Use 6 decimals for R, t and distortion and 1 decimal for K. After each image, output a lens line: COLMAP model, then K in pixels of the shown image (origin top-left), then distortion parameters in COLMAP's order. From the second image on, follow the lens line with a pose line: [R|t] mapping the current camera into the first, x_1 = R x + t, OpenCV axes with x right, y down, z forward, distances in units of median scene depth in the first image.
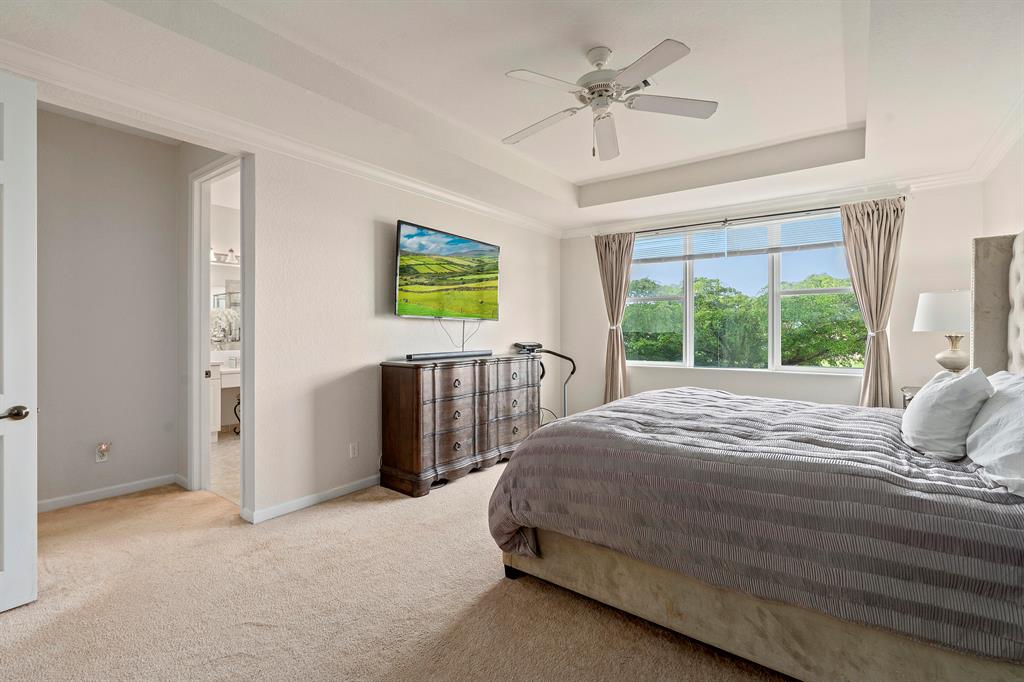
lens RADIAL K [[464.8, 0, 511.1], [0, 464.8, 330.9], [0, 0, 1]] dist [-0.001399, 0.000010]
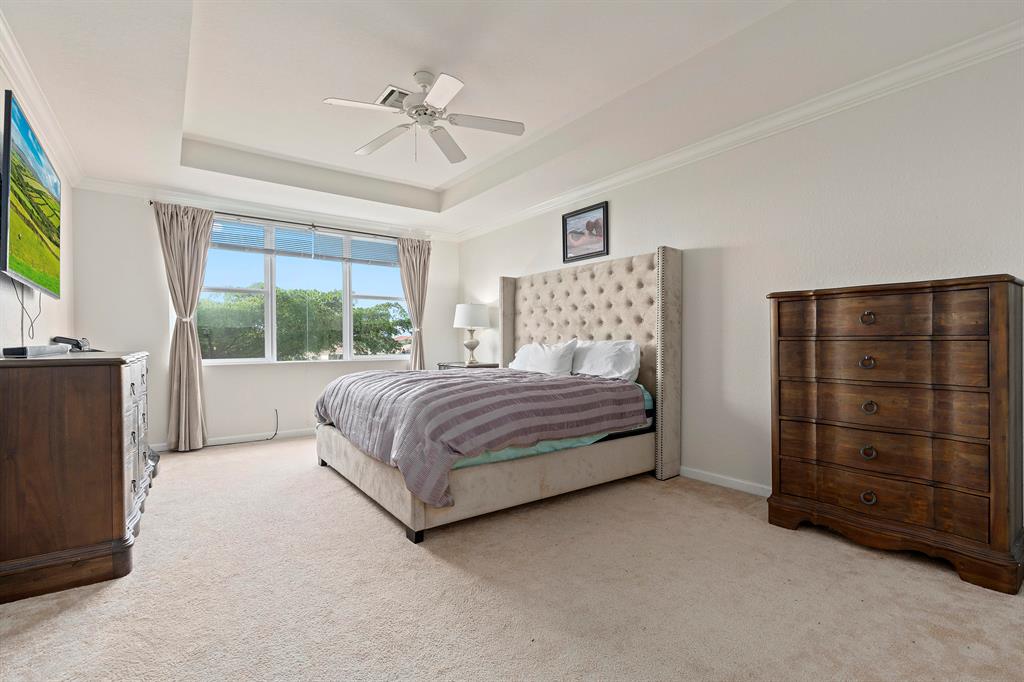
lens RADIAL K [[469.4, 0, 512.3], [0, 469.4, 339.2], [0, 0, 1]] dist [-0.003234, 0.000133]
pose [[0.282693, 0.003339, 0.959205, -0.567223], [0.002326, 0.999989, -0.004167, 0.044396], [-0.959208, 0.003409, 0.282682, 0.291538]]
